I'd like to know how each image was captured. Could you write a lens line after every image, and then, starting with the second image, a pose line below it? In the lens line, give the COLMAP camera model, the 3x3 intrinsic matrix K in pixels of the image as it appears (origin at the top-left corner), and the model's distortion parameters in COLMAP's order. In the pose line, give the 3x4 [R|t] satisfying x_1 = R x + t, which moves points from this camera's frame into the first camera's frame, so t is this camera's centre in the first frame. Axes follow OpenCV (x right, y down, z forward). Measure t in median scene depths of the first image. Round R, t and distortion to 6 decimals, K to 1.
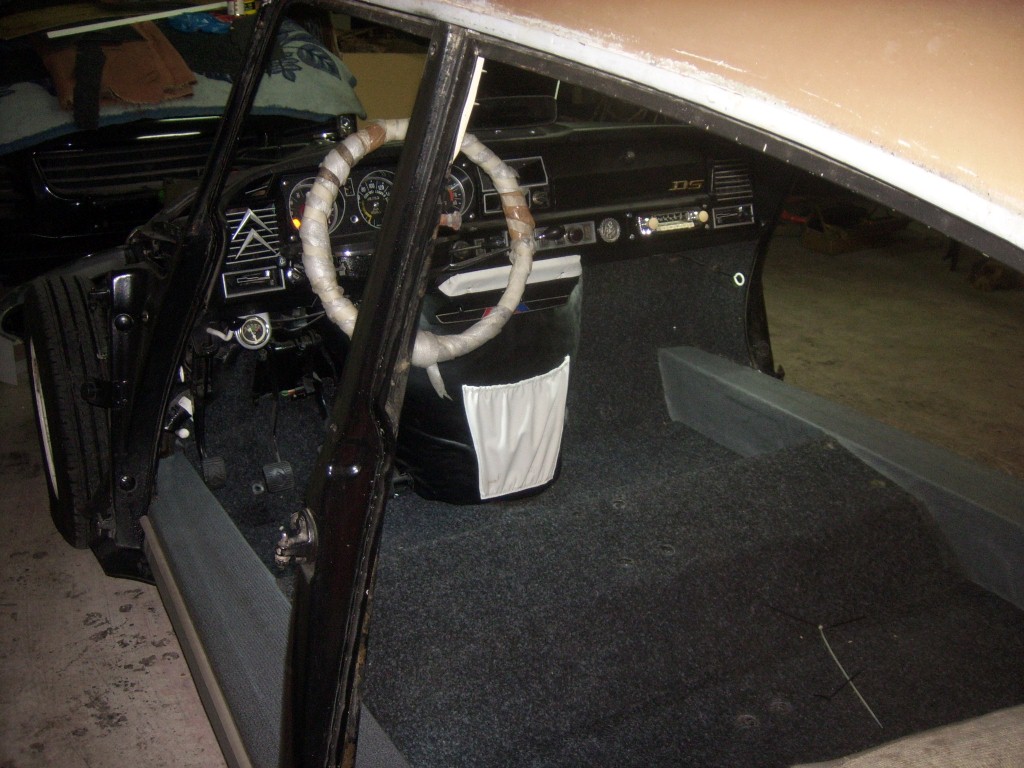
lens RADIAL K [[1178.1, 0, 512.0], [0, 1178.1, 384.0], [0, 0, 1]] dist [-0.145456, 0.087050]
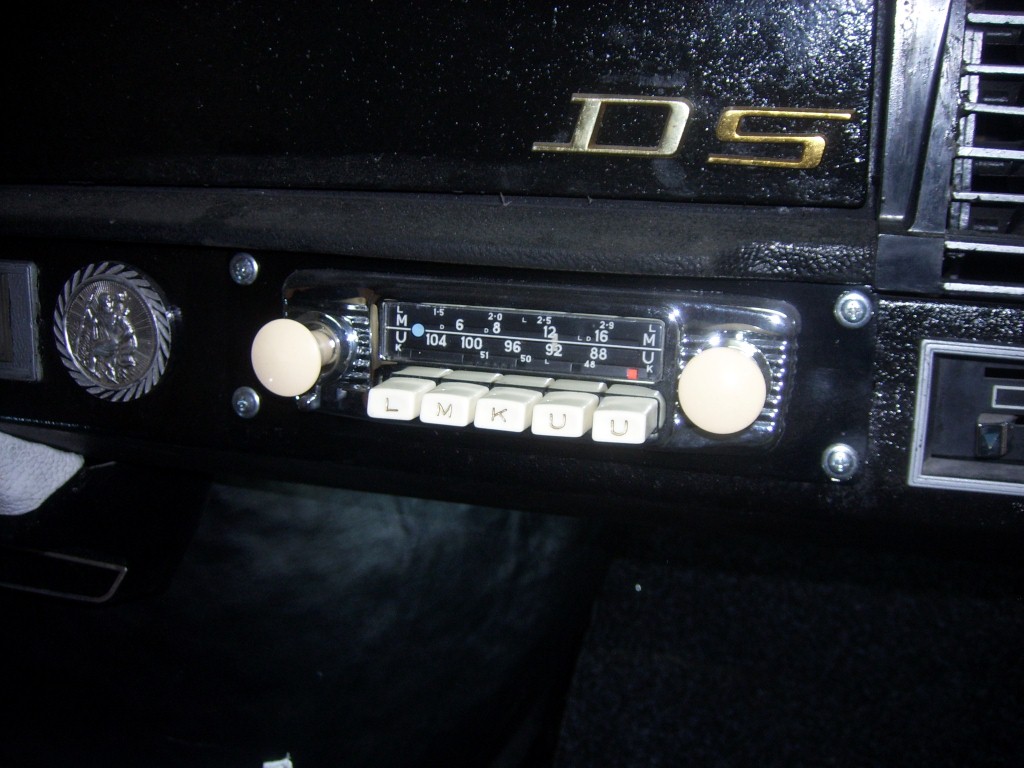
lens RADIAL K [[1178.1, 0, 512.0], [0, 1178.1, 384.0], [0, 0, 1]] dist [-0.145456, 0.087050]
pose [[0.686667, 0.257634, -0.679788, 0.237875], [-0.222559, 0.964698, 0.140802, -0.158125], [0.692066, 0.054609, 0.719766, 0.900274]]
